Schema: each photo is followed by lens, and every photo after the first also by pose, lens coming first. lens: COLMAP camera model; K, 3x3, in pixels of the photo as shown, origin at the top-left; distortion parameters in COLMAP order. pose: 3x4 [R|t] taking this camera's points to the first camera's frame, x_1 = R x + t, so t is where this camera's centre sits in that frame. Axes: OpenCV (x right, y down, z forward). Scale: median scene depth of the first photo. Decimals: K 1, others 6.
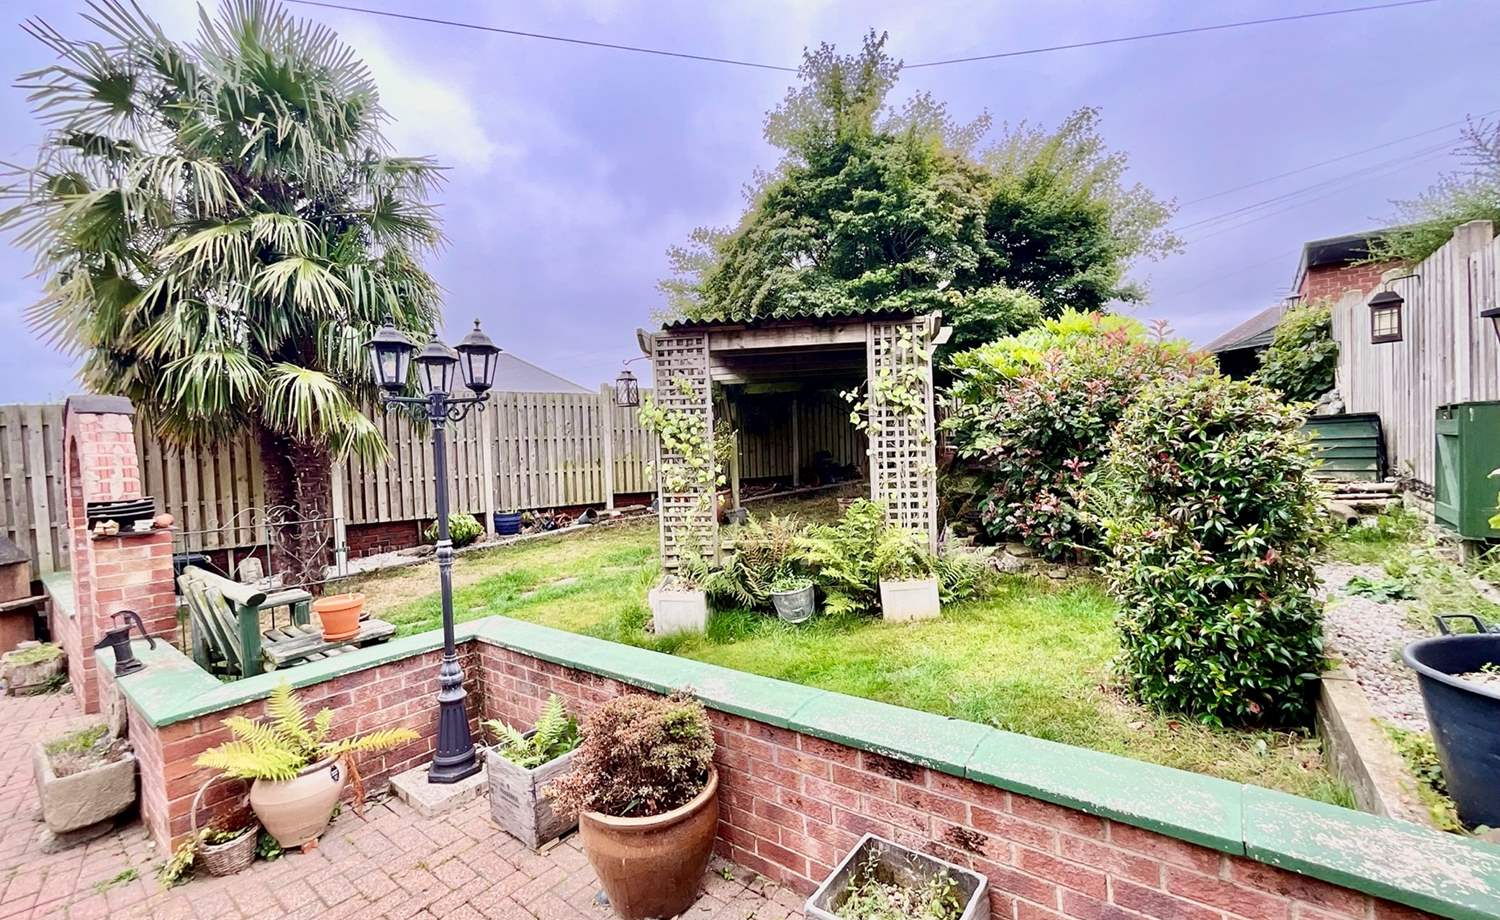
lens RADIAL K [[606.9, 0, 753.4], [0, 606.9, 459.5], [0, 0, 1]] dist [-0.002158, -0.000321]
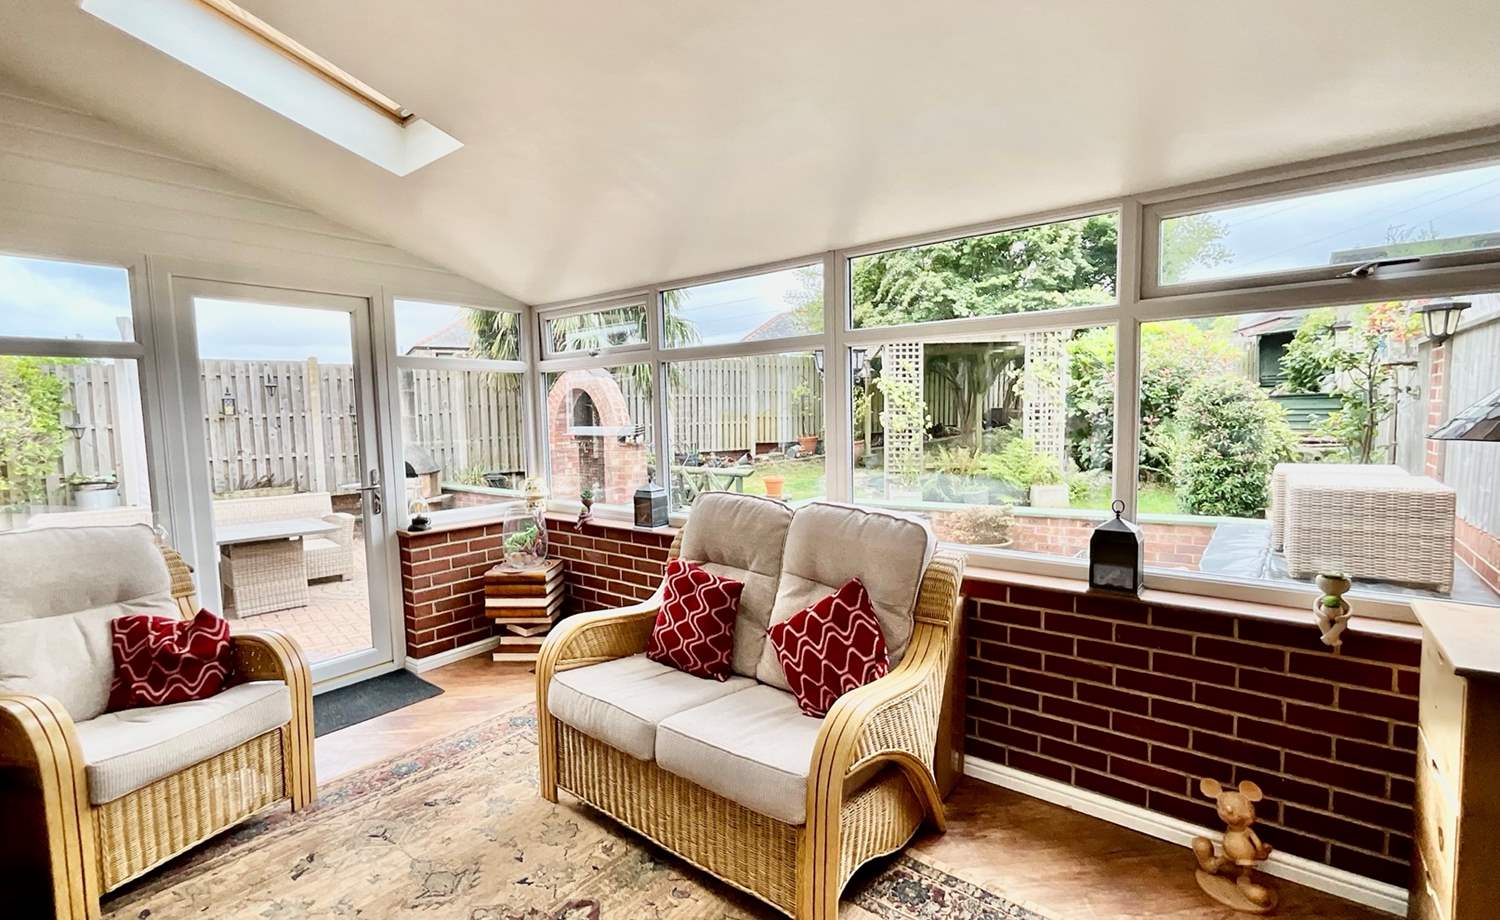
lens RADIAL K [[657.7, 0, 750.6], [0, 657.7, 460.2], [0, 0, 1]] dist [-0.013632, -0.000170]
pose [[0.999577, 0.023752, -0.016758, -0.511702], [-0.022784, 0.998183, 0.055787, 0.041342], [0.018053, -0.055381, 0.998302, -0.782014]]
